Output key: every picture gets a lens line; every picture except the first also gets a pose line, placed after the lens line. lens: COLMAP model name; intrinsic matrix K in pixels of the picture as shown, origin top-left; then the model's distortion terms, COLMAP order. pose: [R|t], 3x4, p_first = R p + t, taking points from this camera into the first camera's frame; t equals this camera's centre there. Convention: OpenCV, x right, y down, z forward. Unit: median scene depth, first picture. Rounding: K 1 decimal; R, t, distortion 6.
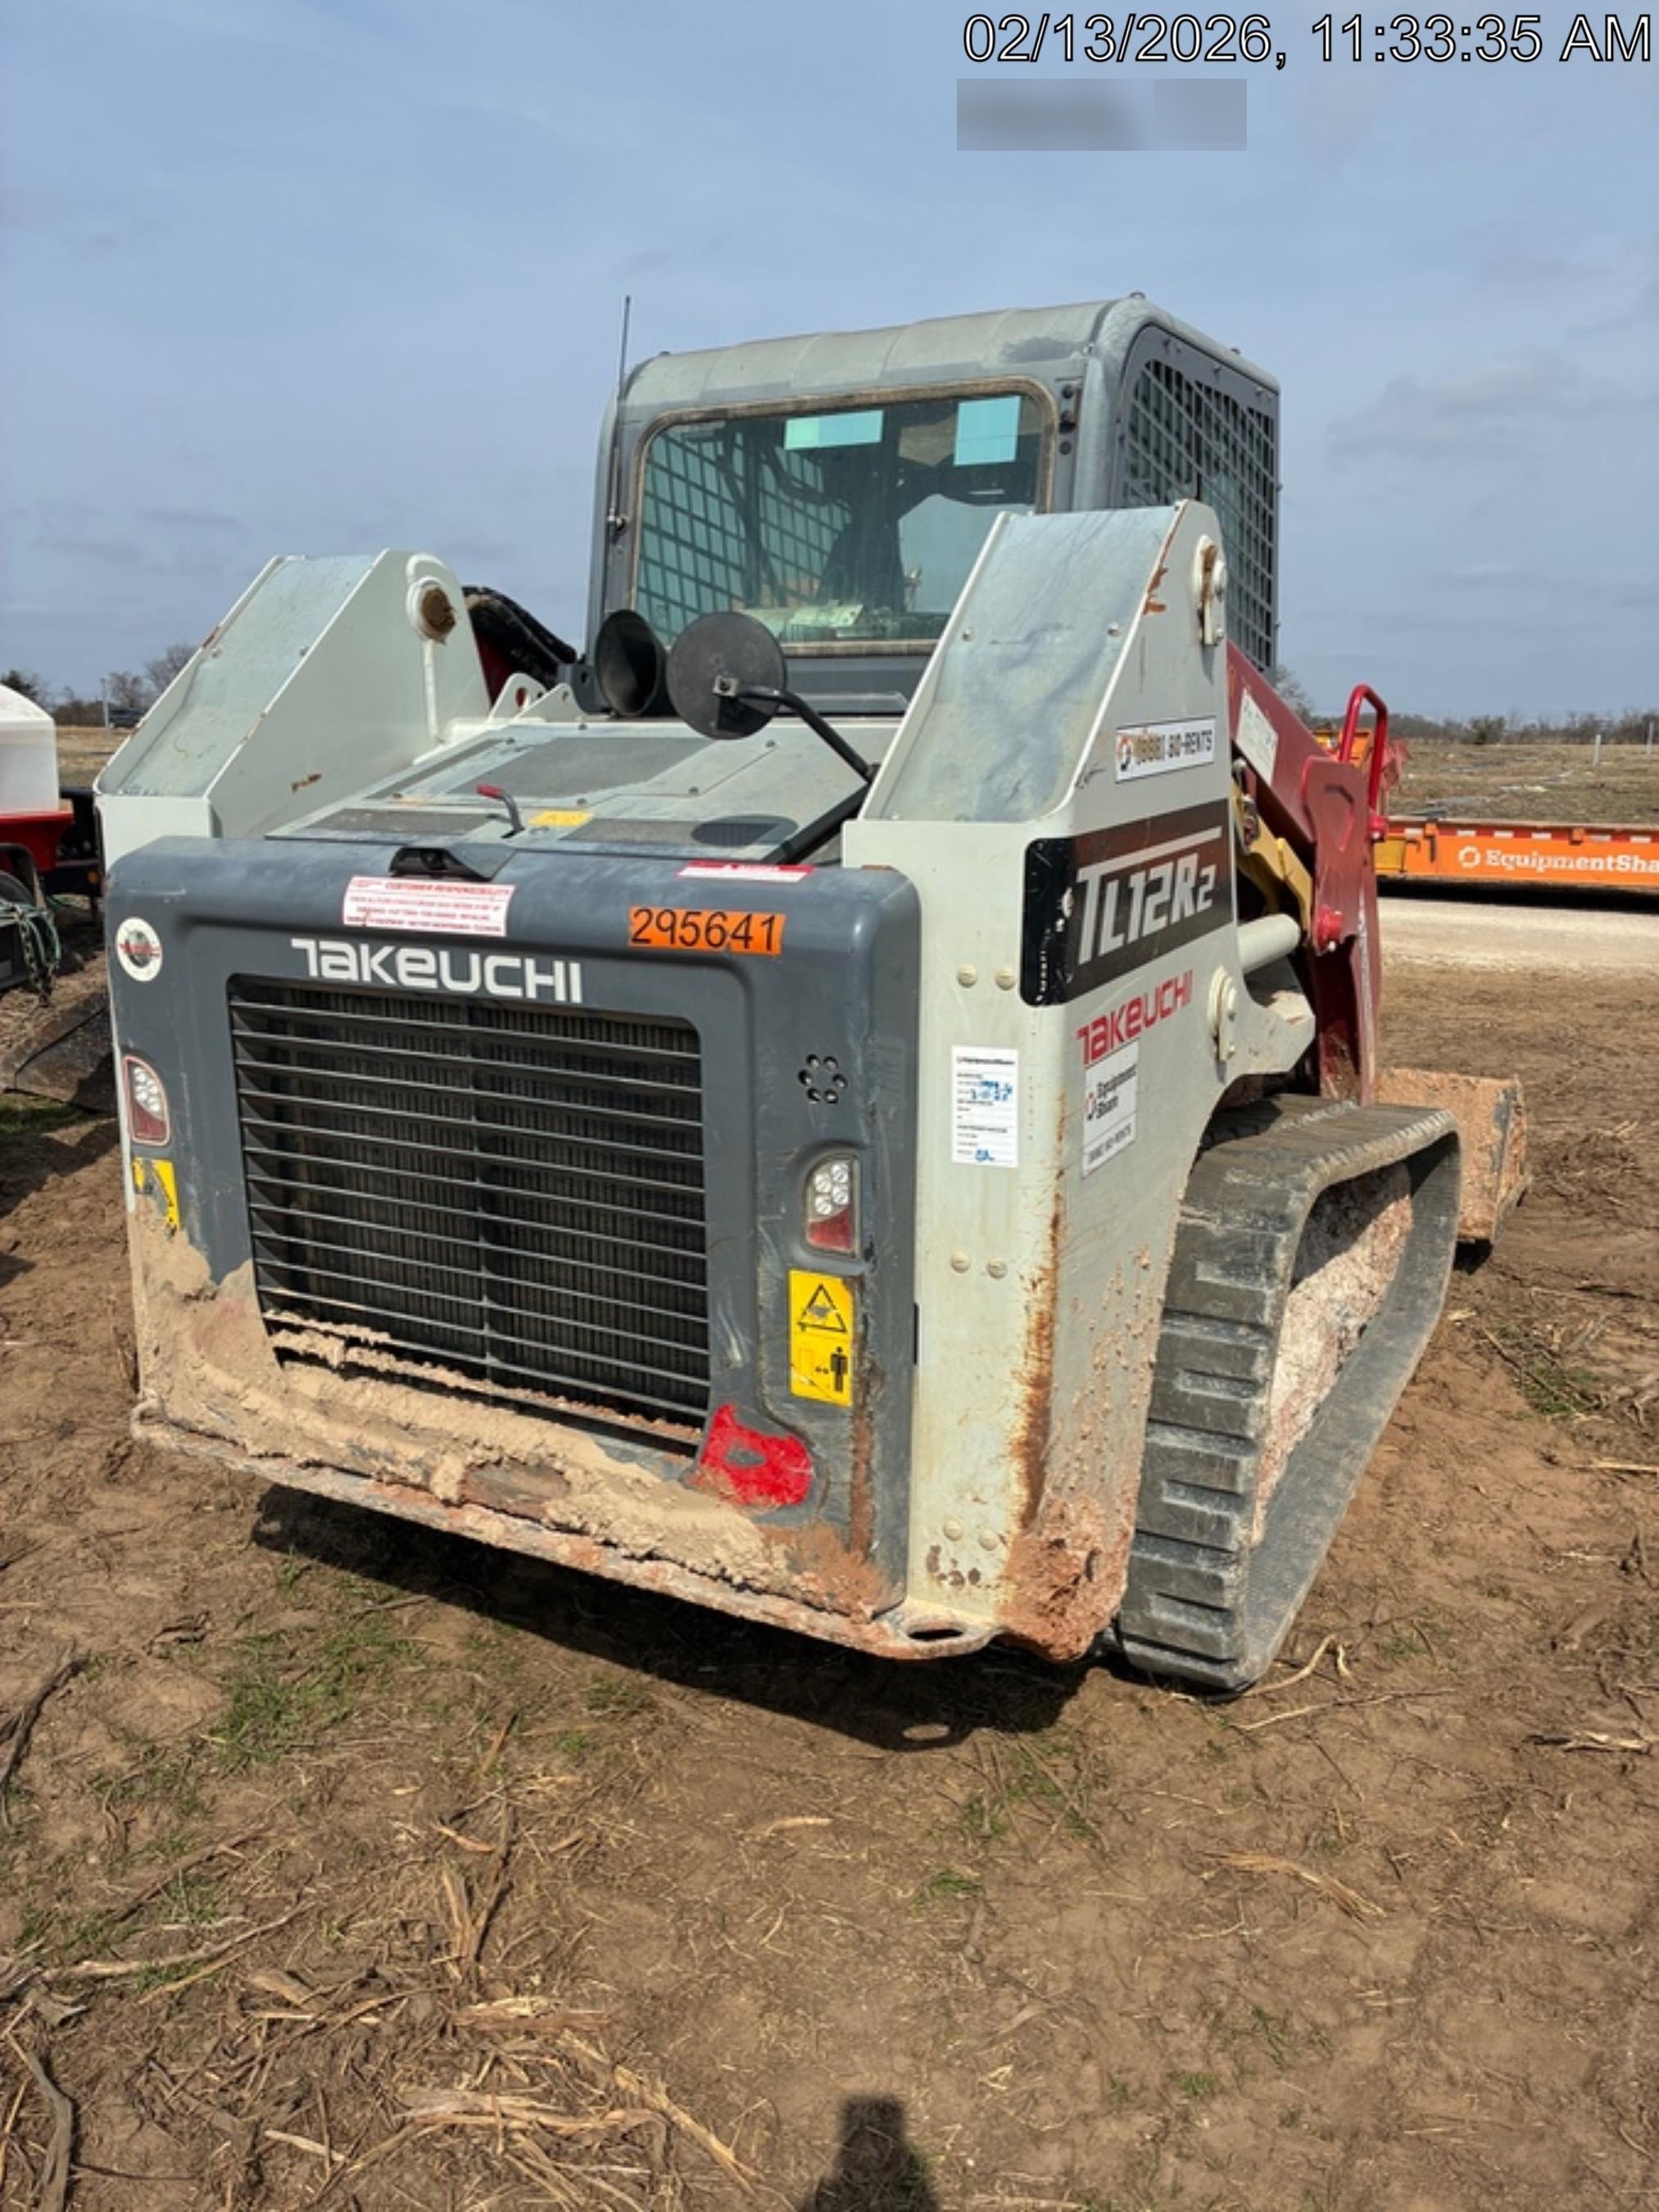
lens RADIAL K [[1674.1, 0, 831.5], [0, 1674.1, 1105.8], [0, 0, 1]] dist [0.056612, -0.023468]
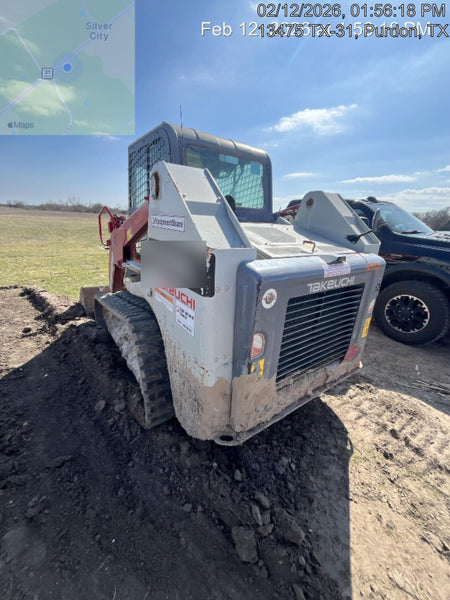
lens RADIAL K [[242.3, 0, 222.4], [0, 242.3, 303.4], [0, 0, 1]] dist [-0.007624, -0.000602]
pose [[0.438281, -0.264142, 0.859150, -0.899499], [0.160641, 0.963475, 0.214268, -0.208913], [-0.884367, 0.044105, 0.464705, 0.937485]]
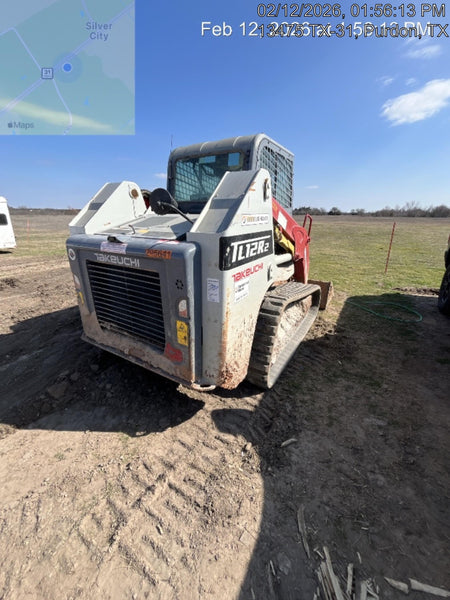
lens RADIAL K [[242.3, 0, 227.5], [0, 242.3, 304.4], [0, 0, 1]] dist [-0.007624, -0.000602]
pose [[0.998771, 0.030246, -0.039270, 0.144672], [-0.025684, 0.993391, 0.111872, -0.035328], [0.042395, -0.110726, 0.992946, 0.235027]]
